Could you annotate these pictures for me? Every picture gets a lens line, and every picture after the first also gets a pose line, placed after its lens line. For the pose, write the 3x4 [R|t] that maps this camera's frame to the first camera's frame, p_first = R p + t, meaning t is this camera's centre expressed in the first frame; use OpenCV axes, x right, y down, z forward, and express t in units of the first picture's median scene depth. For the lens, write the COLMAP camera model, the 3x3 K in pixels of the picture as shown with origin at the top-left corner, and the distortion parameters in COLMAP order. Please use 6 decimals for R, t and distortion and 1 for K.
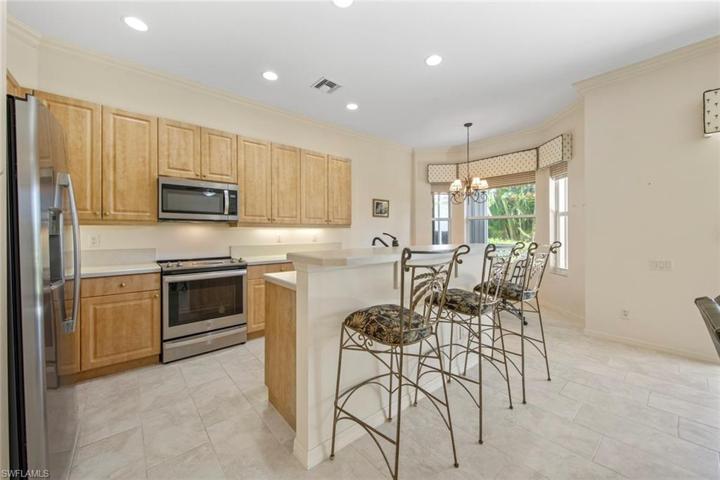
lens RADIAL K [[270.9, 0, 359.4], [0, 270.9, 234.5], [0, 0, 1]] dist [0.000141, -0.000025]
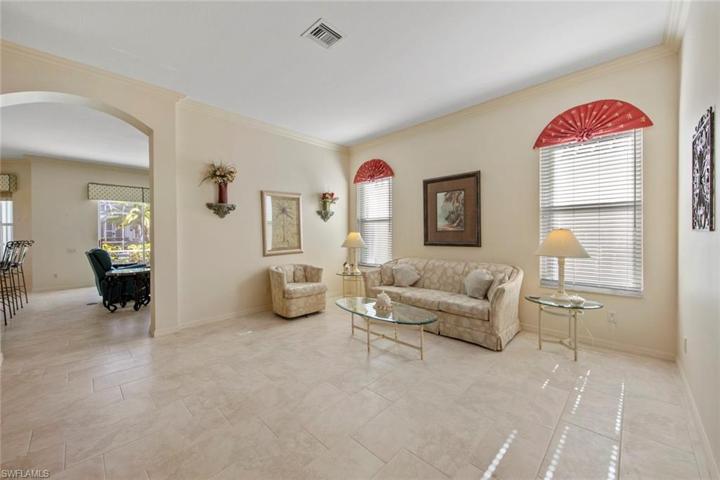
lens RADIAL K [[280.5, 0, 360.0], [0, 280.5, 240.0], [0, 0, 1]] dist [-0.000711, -0.000169]
pose [[-0.085511, -0.000843, 0.996337, -1.381152], [0.004557, 0.999989, 0.001237, 0.026779], [-0.996327, 0.004646, -0.085506, -1.159304]]
